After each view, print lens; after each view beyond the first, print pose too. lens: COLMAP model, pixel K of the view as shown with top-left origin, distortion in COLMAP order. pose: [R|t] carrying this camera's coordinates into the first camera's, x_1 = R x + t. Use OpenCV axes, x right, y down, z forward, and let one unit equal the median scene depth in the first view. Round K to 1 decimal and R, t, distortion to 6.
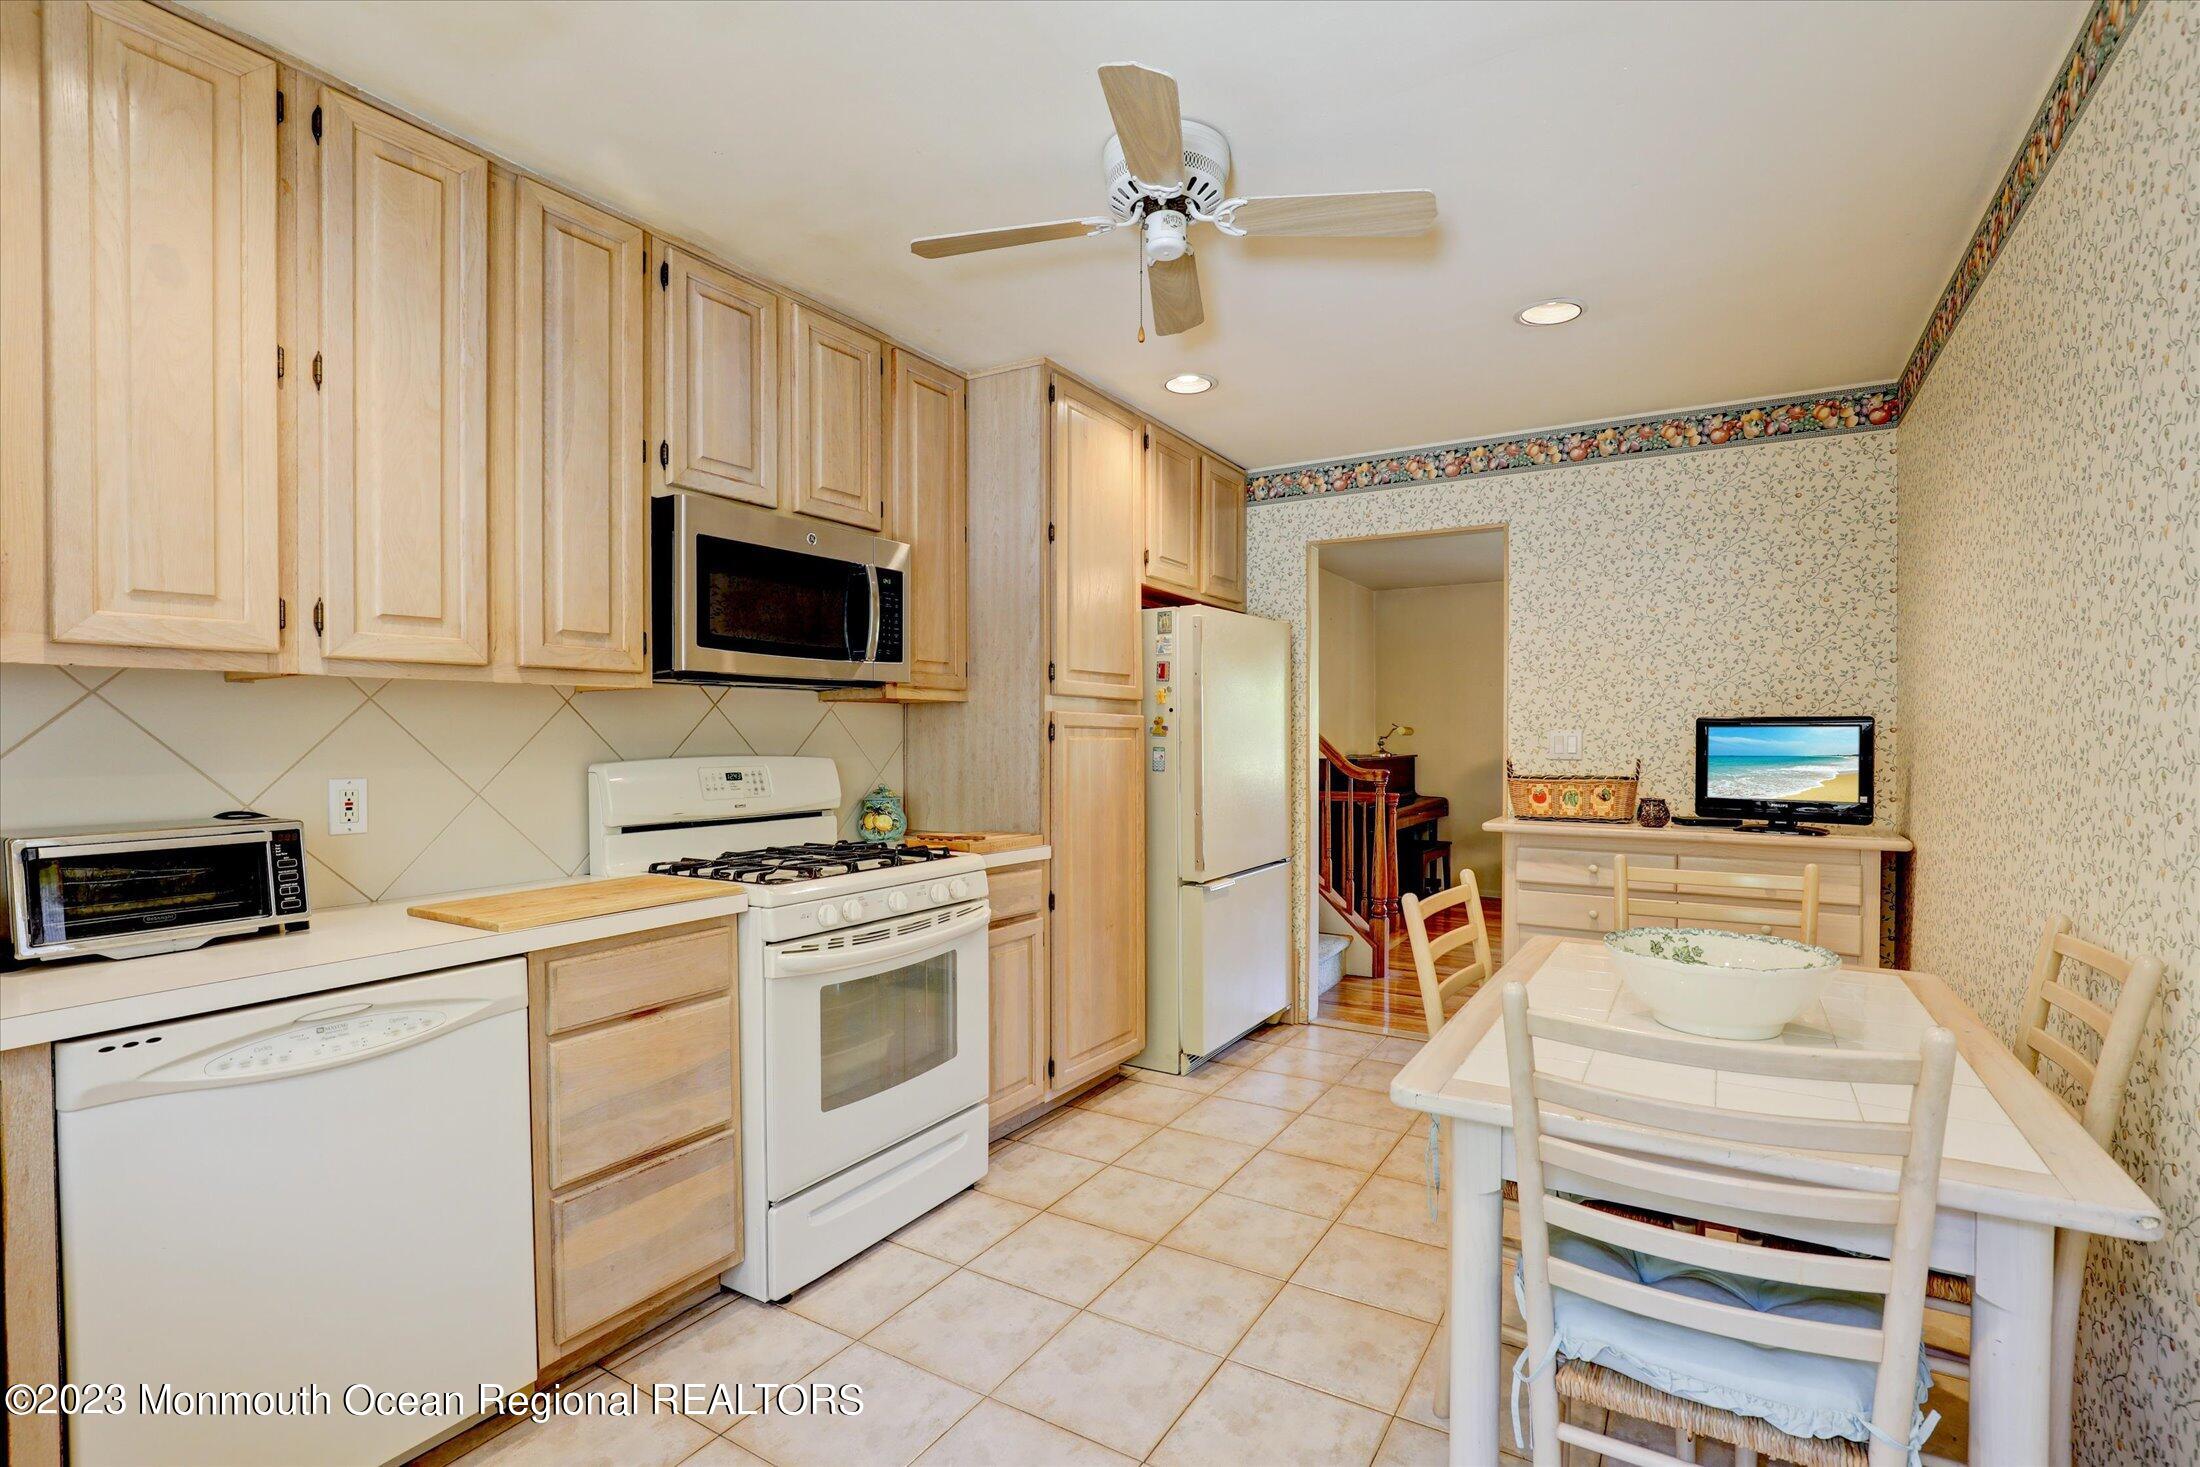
lens RADIAL K [[1024.7, 0, 1120.3], [0, 1024.7, 742.8], [0, 0, 1]] dist [-0.025205, 0.005188]
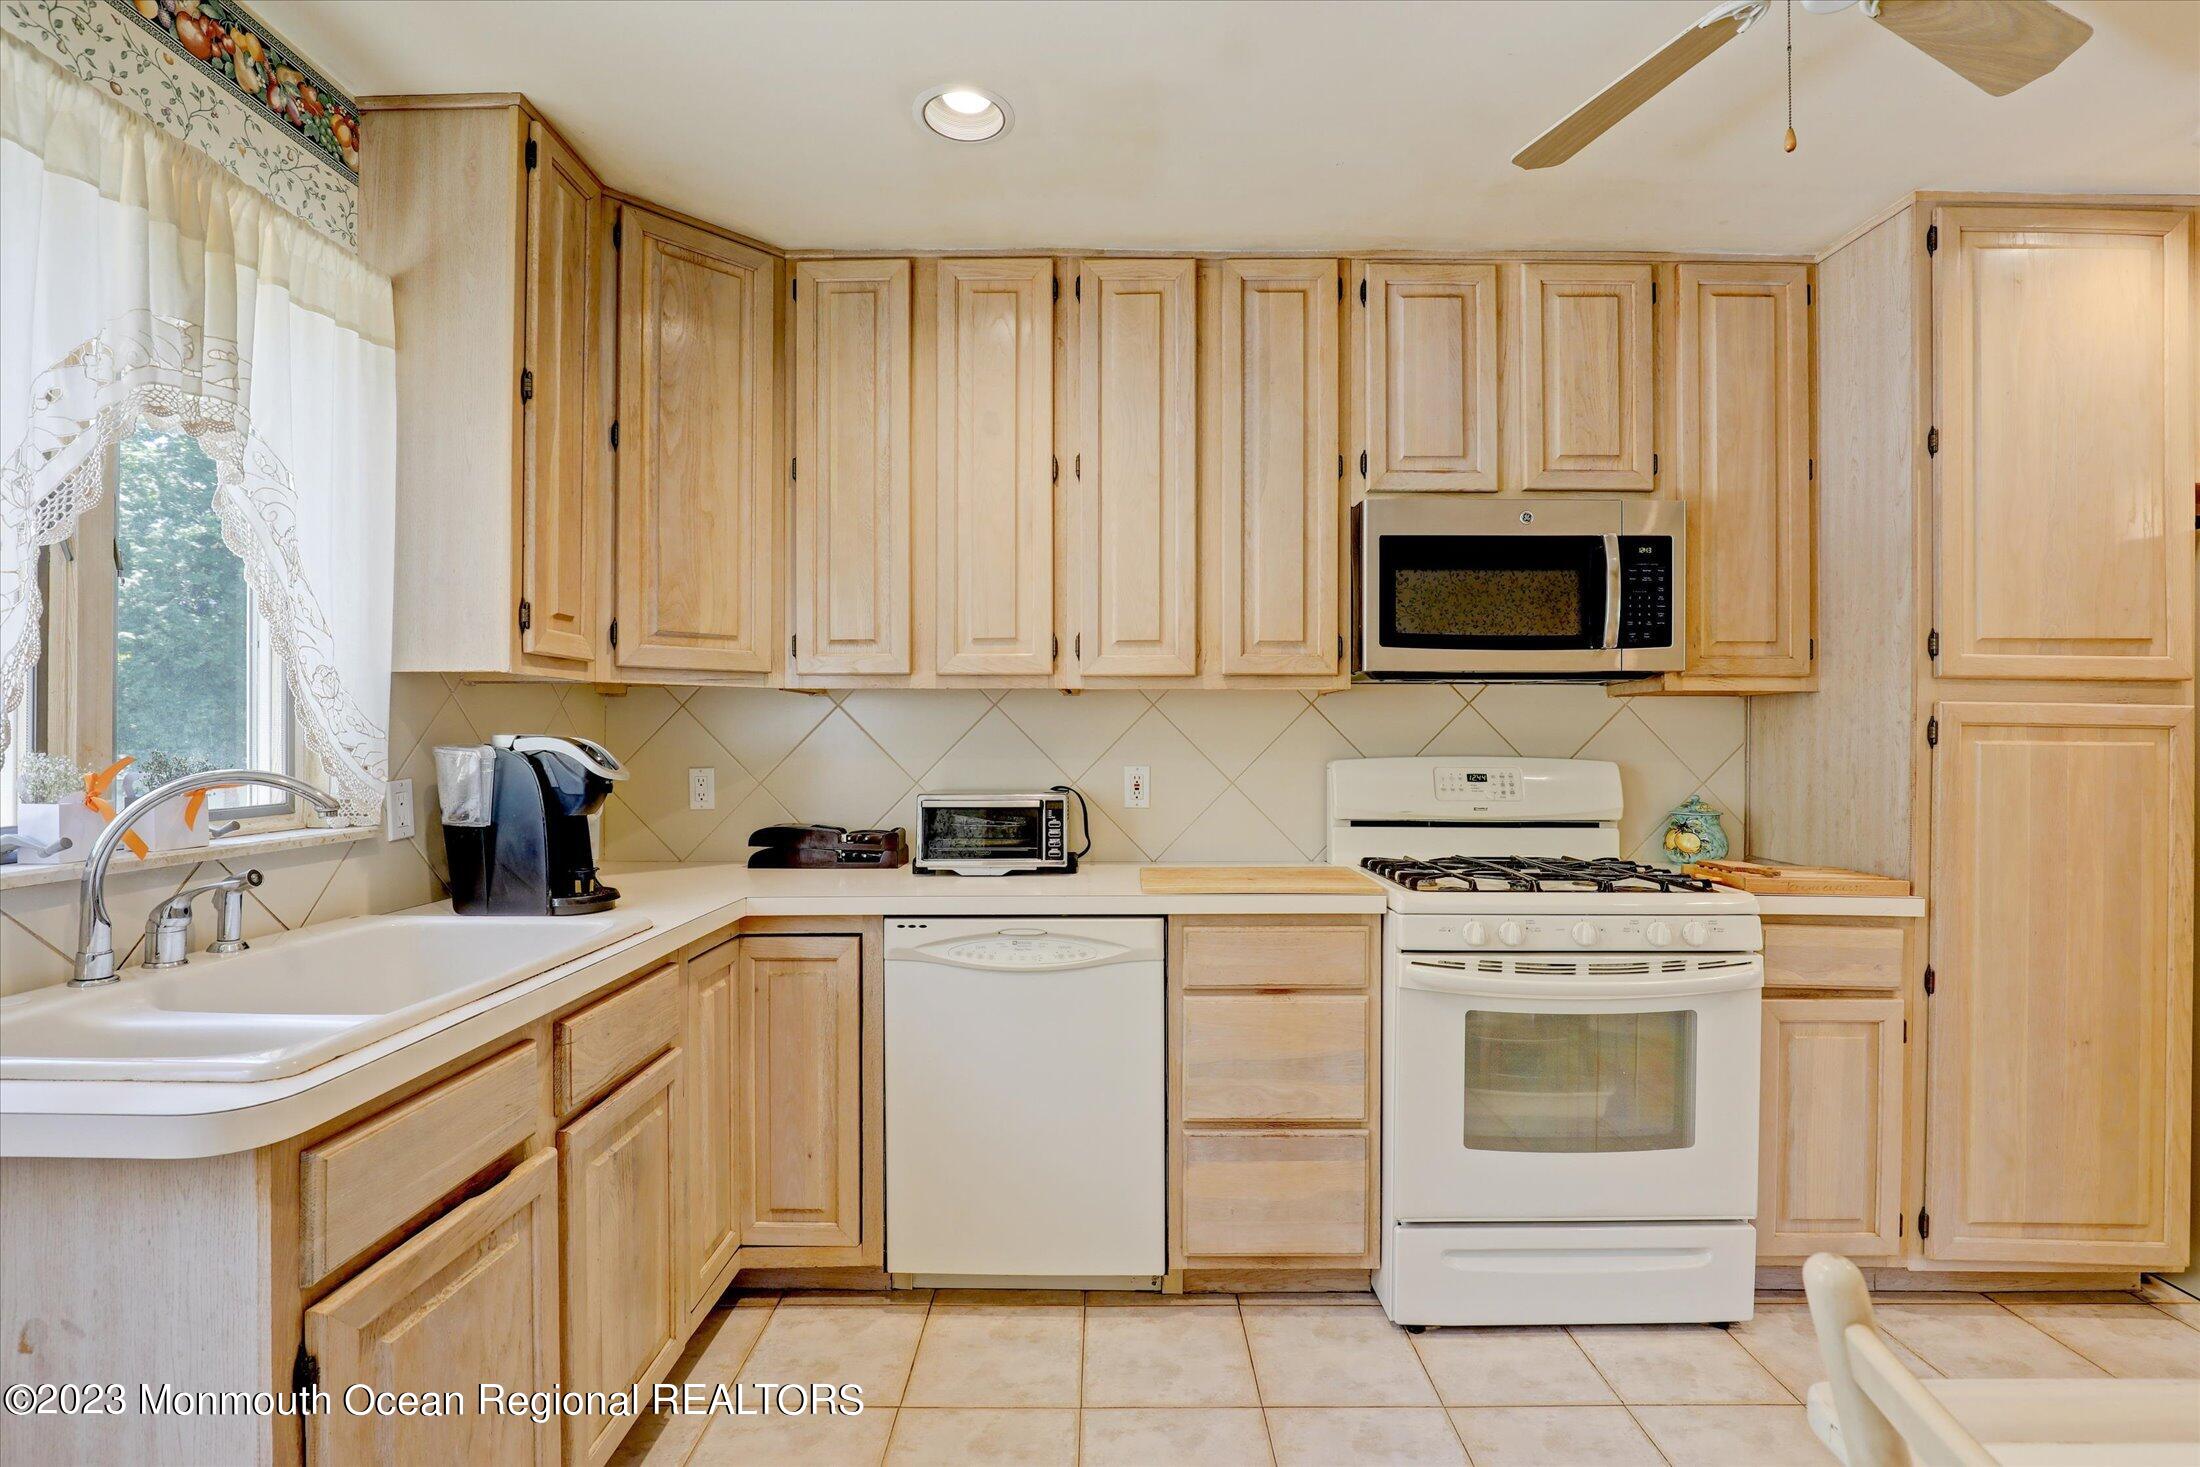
lens RADIAL K [[1024.7, 0, 1092.3], [0, 1024.7, 732.1], [0, 0, 1]] dist [-0.025205, 0.005188]
pose [[0.503333, 0.002375, -0.864089, 0.310609], [-0.011173, 0.999931, -0.003760, -0.002578], [0.864020, 0.011547, 0.503325, 0.236392]]
